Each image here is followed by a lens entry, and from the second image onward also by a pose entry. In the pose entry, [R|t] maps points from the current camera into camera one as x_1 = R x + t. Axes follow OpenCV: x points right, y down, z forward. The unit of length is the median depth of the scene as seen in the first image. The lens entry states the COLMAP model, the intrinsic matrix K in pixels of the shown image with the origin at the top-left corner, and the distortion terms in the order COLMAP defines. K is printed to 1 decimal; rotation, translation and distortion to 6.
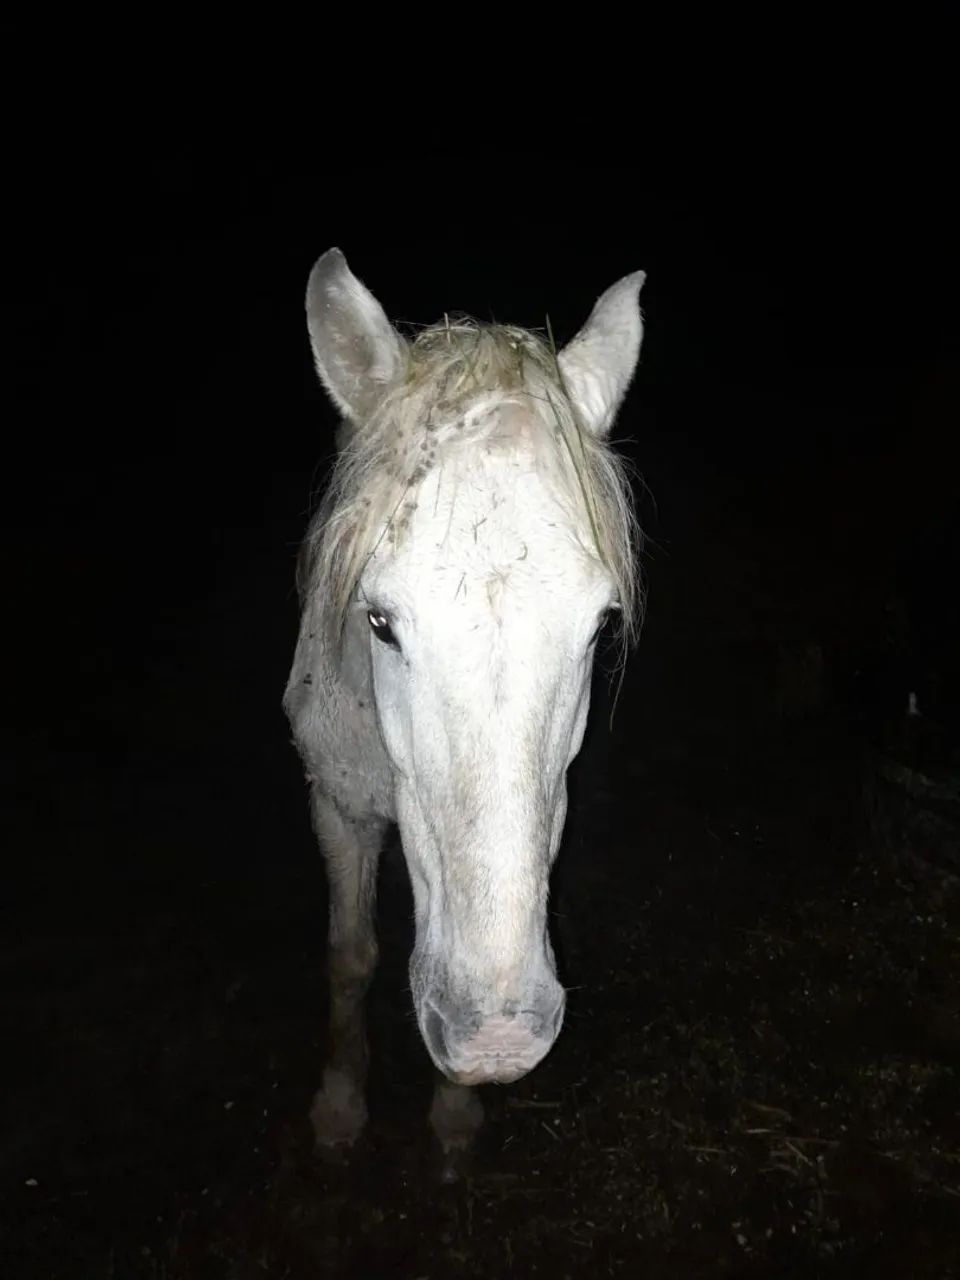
lens RADIAL K [[974.2, 0, 480.0], [0, 974.2, 640.0], [0, 0, 1]] dist [-0.002794, -0.008182]
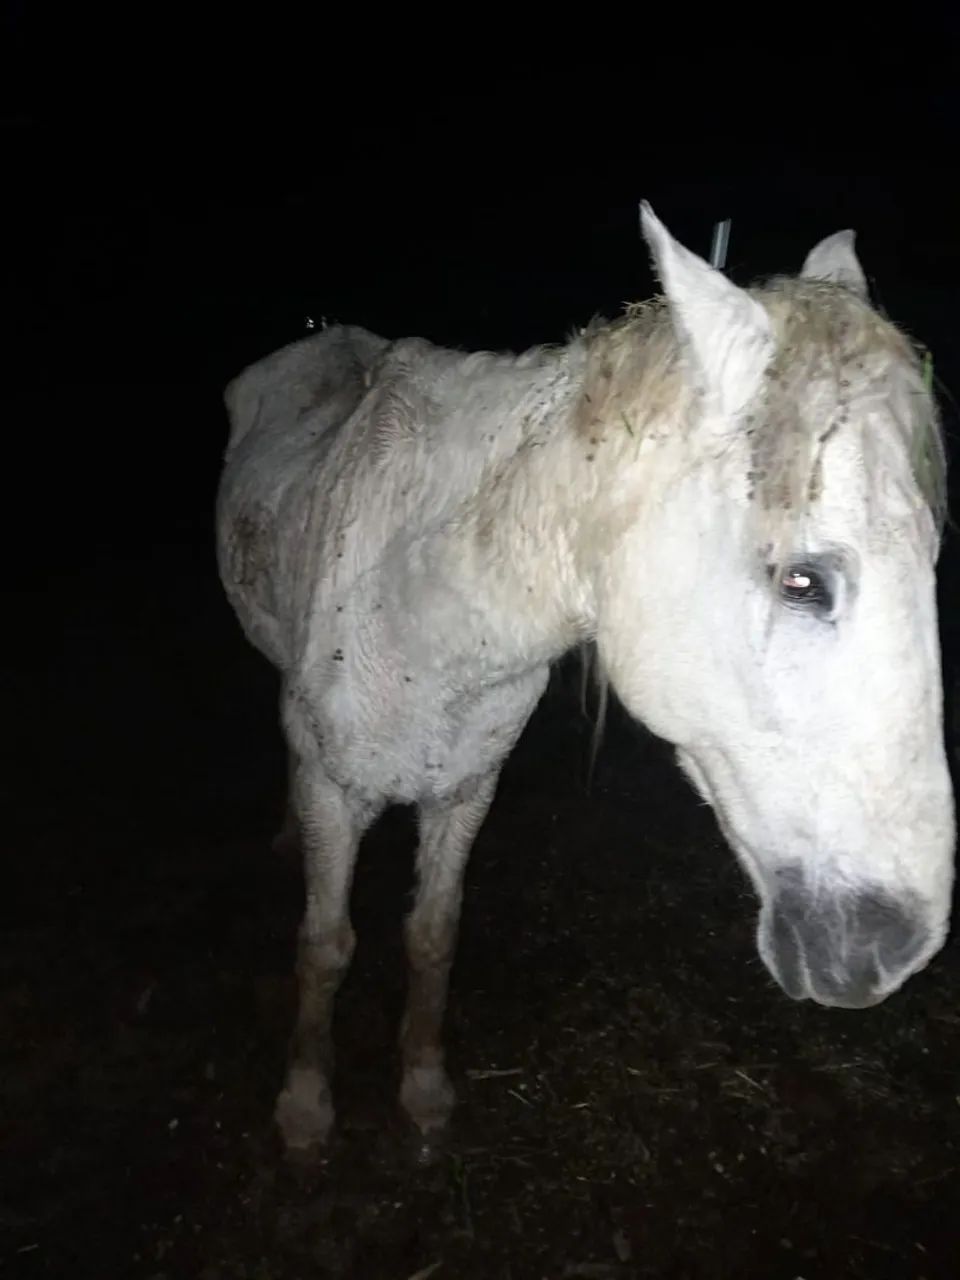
lens RADIAL K [[968.6, 0, 480.0], [0, 968.6, 640.0], [0, 0, 1]] dist [-0.042673, 0.056659]
pose [[0.965788, -0.035083, 0.256948, -0.218846], [0.029070, 0.999208, 0.027165, 0.003774], [-0.257698, -0.018766, 0.966043, 0.059083]]
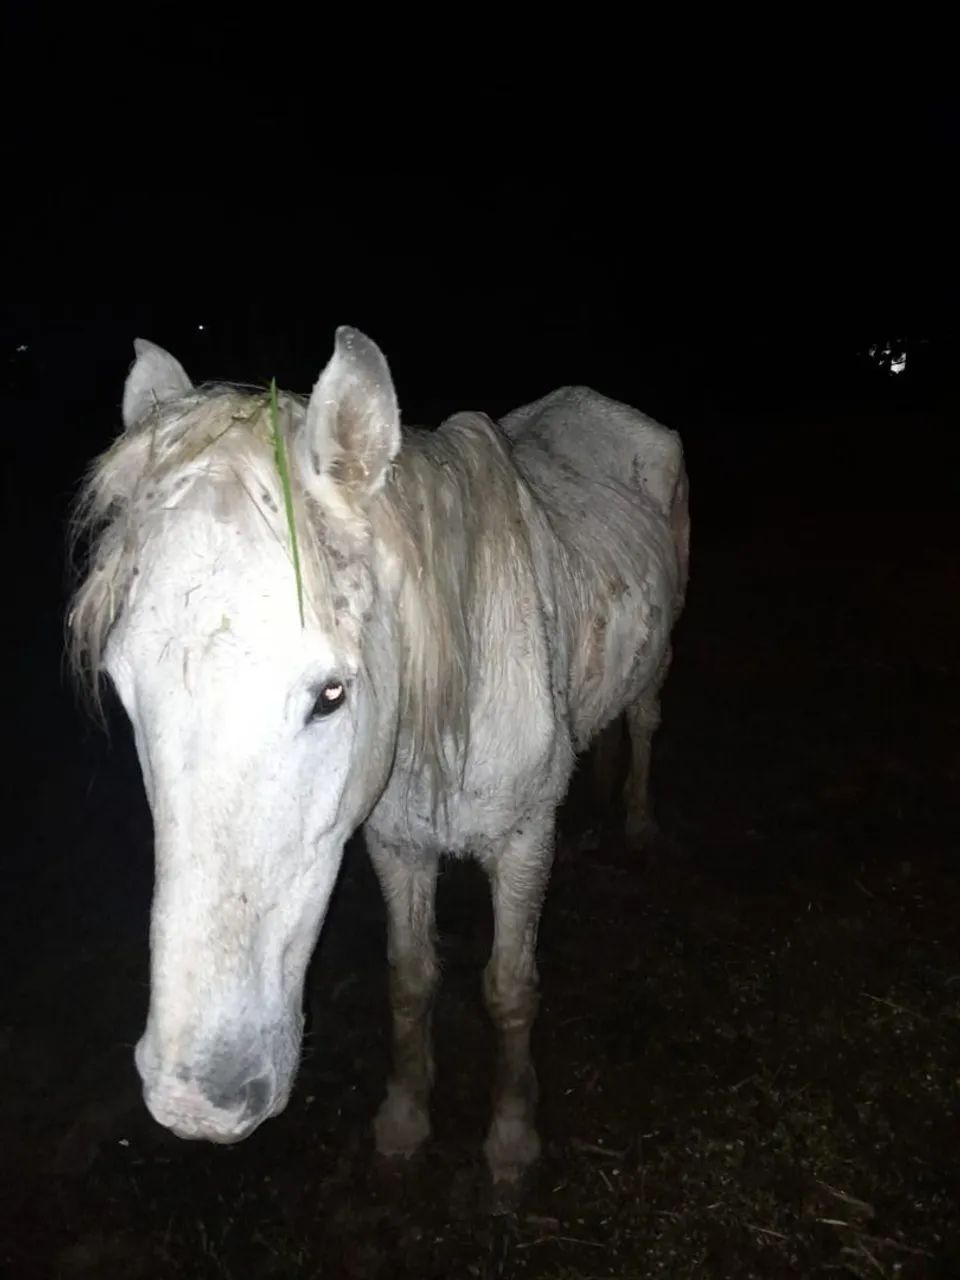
lens RADIAL K [[967.9, 0, 480.0], [0, 967.9, 640.0], [0, 0, 1]] dist [0.002219, -0.007165]
pose [[0.967861, 0.046461, -0.247157, 0.173756], [-0.047943, 0.998850, 0.000024, -0.028559], [0.246874, 0.011827, 0.968975, 0.030299]]
